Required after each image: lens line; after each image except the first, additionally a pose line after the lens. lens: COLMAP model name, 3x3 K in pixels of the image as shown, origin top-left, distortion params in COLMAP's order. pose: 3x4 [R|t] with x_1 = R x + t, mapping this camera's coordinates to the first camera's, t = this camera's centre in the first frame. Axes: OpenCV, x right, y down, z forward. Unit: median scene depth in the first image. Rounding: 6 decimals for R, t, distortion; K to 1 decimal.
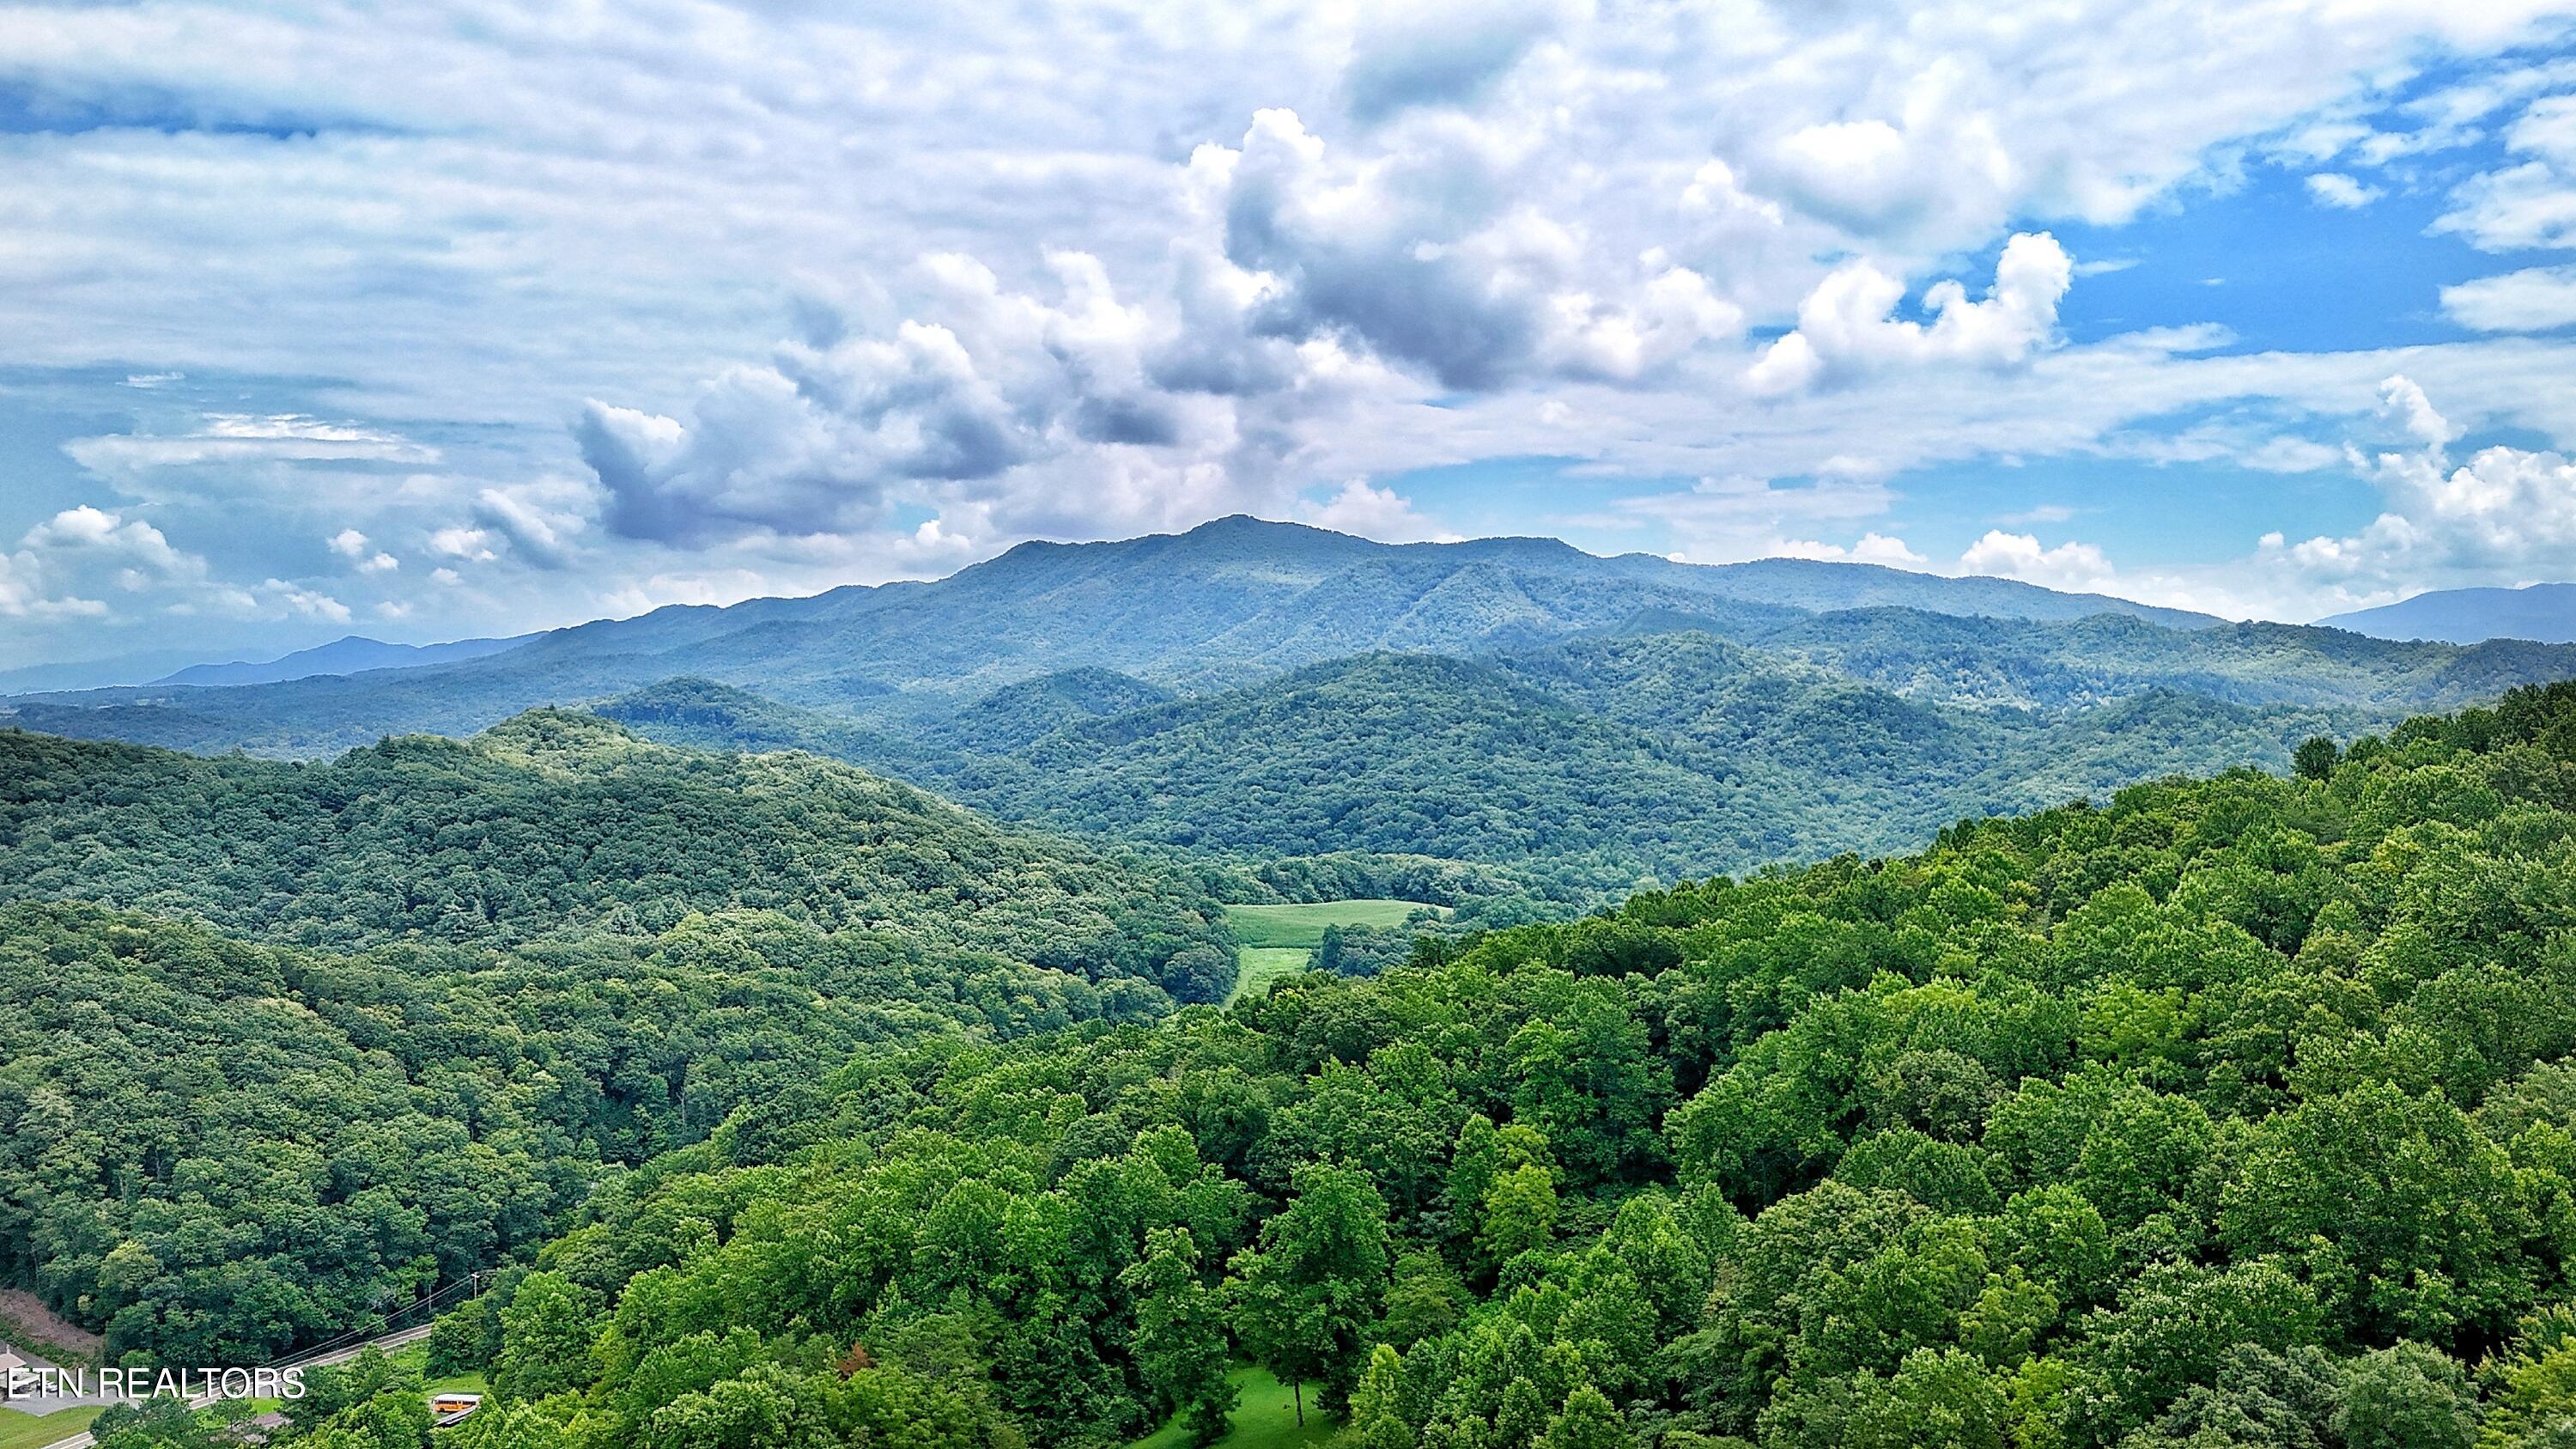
lens RADIAL K [[1903.6, 0, 1285.9], [0, 1903.6, 726.9], [0, 0, 1]] dist [0.040419, -0.011082]
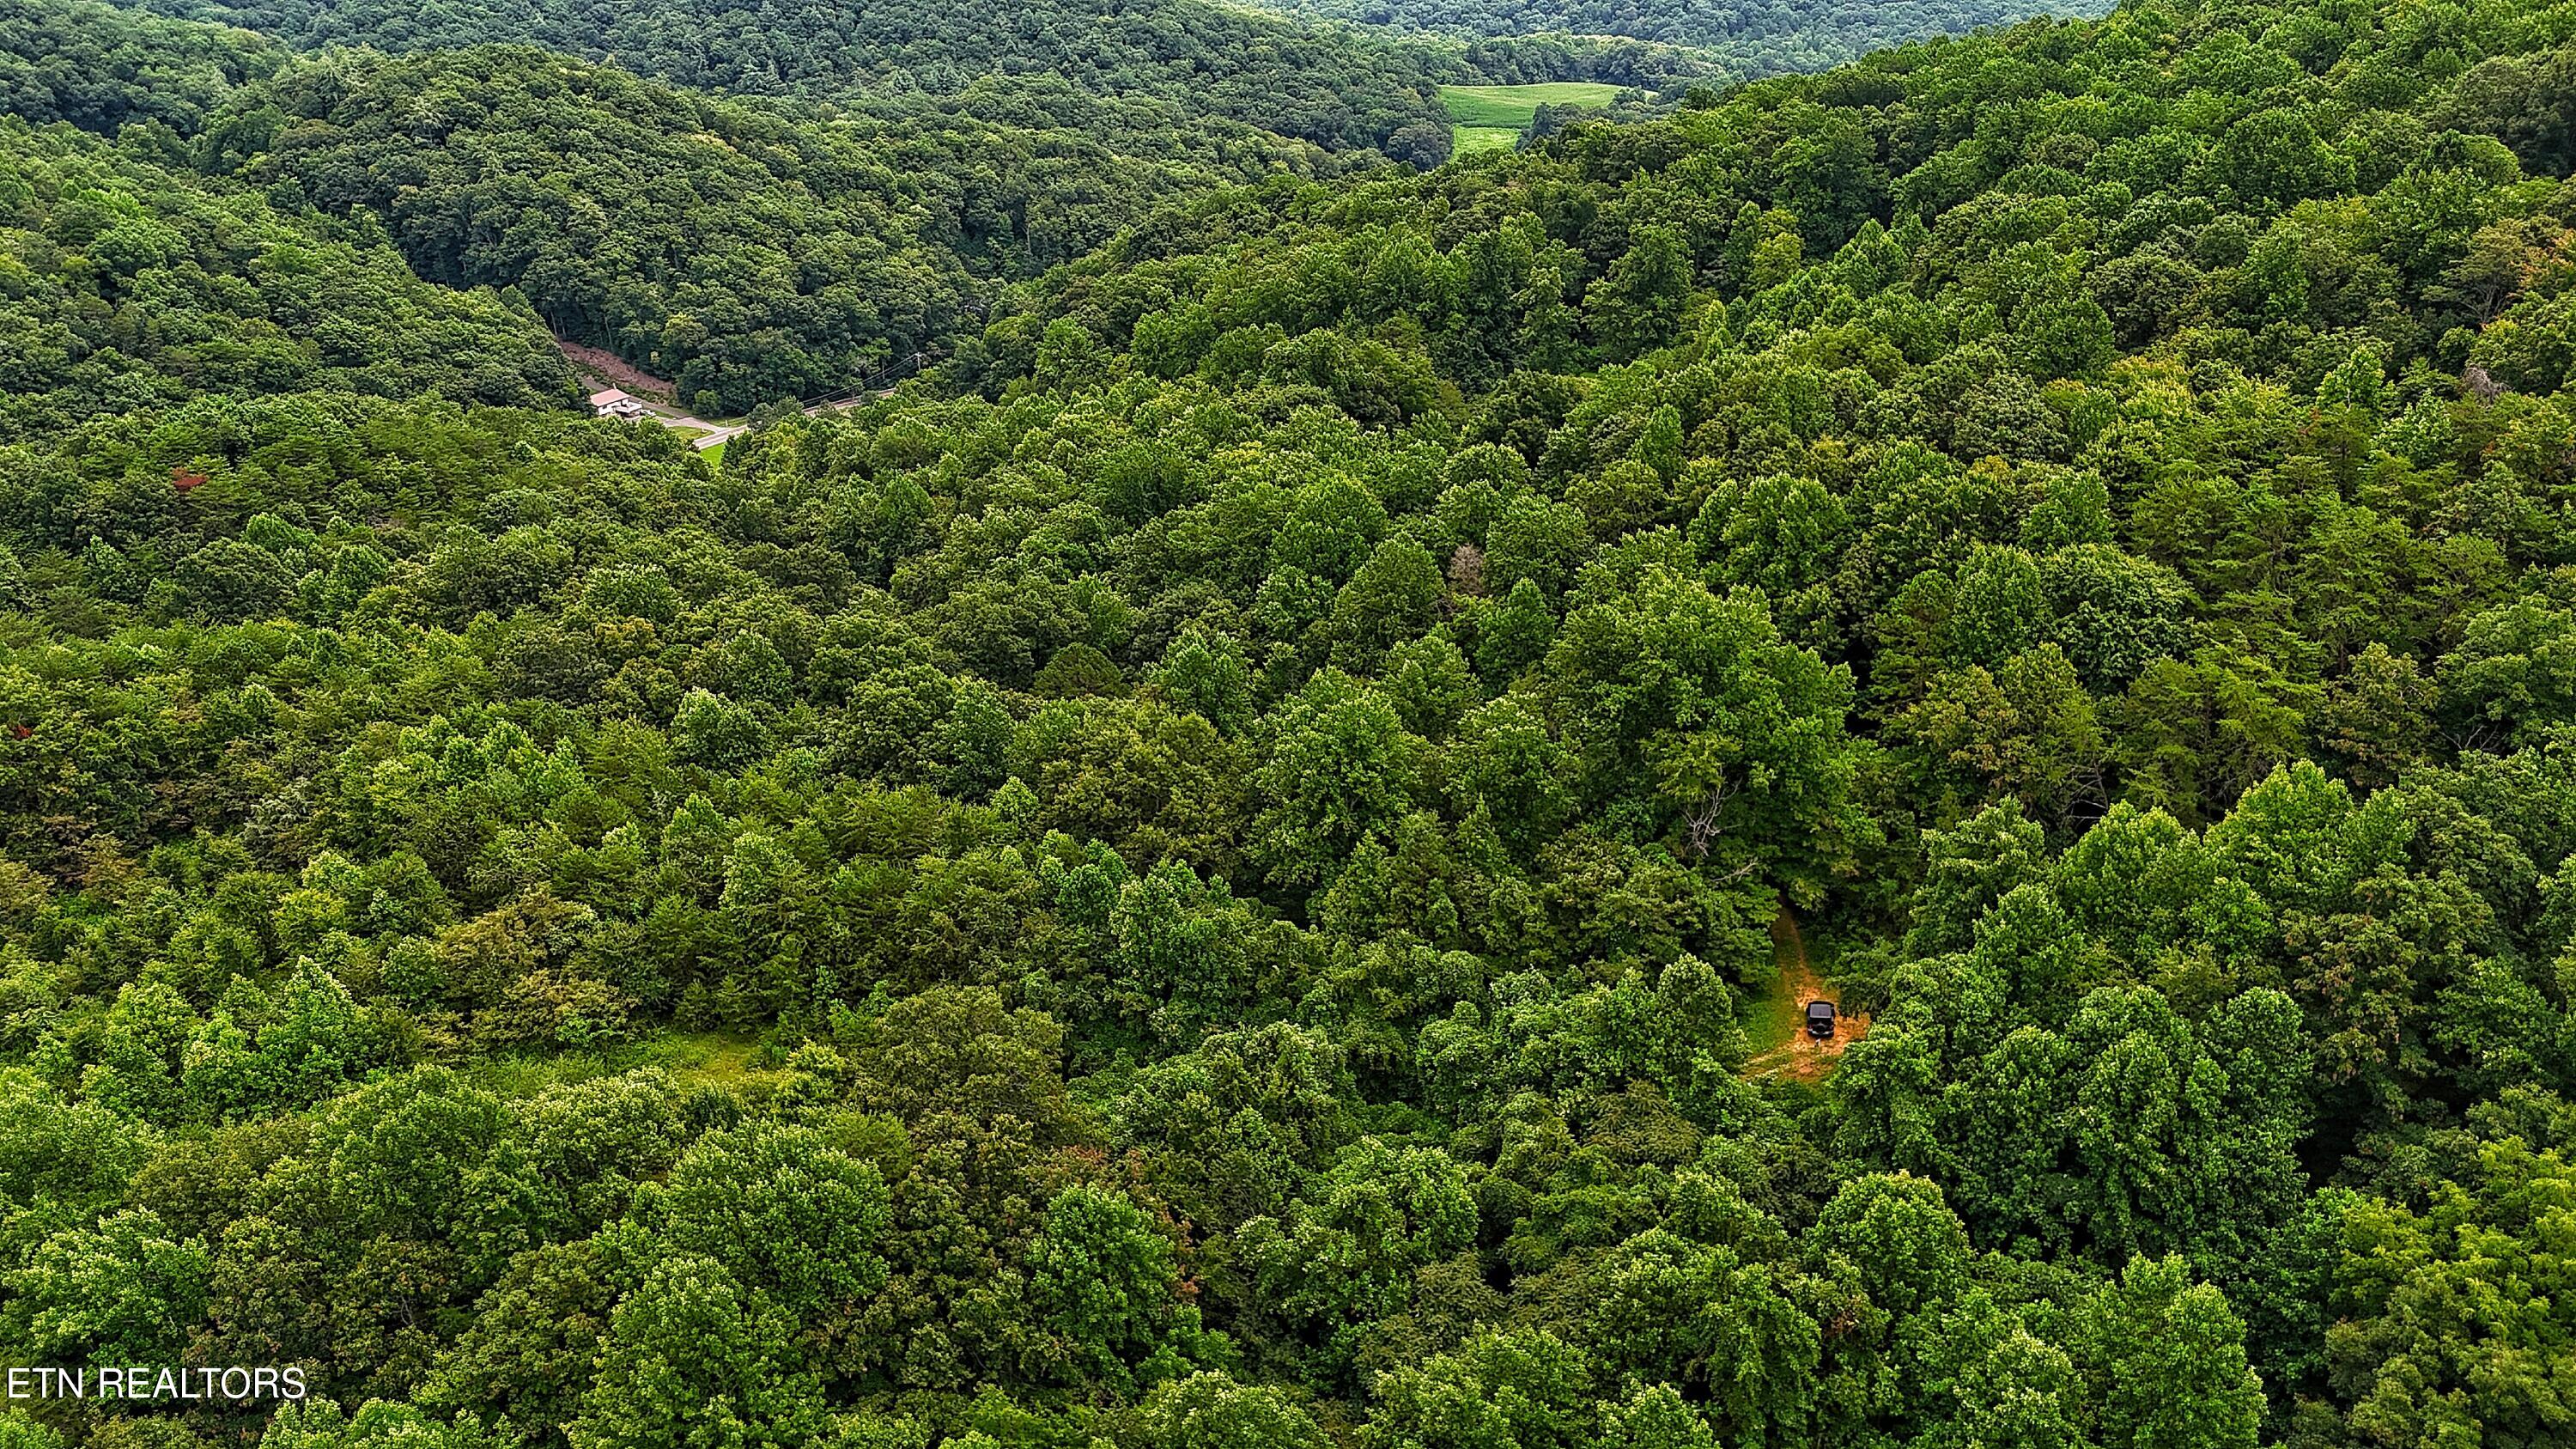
lens RADIAL K [[1903.6, 0, 1300.9], [0, 1903.6, 725.6], [0, 0, 1]] dist [0.040419, -0.011082]
pose [[0.997278, 0.039136, -0.062493, -0.064049], [-0.010933, 0.916638, 0.399569, -0.005266], [0.072921, -0.397798, 0.914570, -0.248504]]
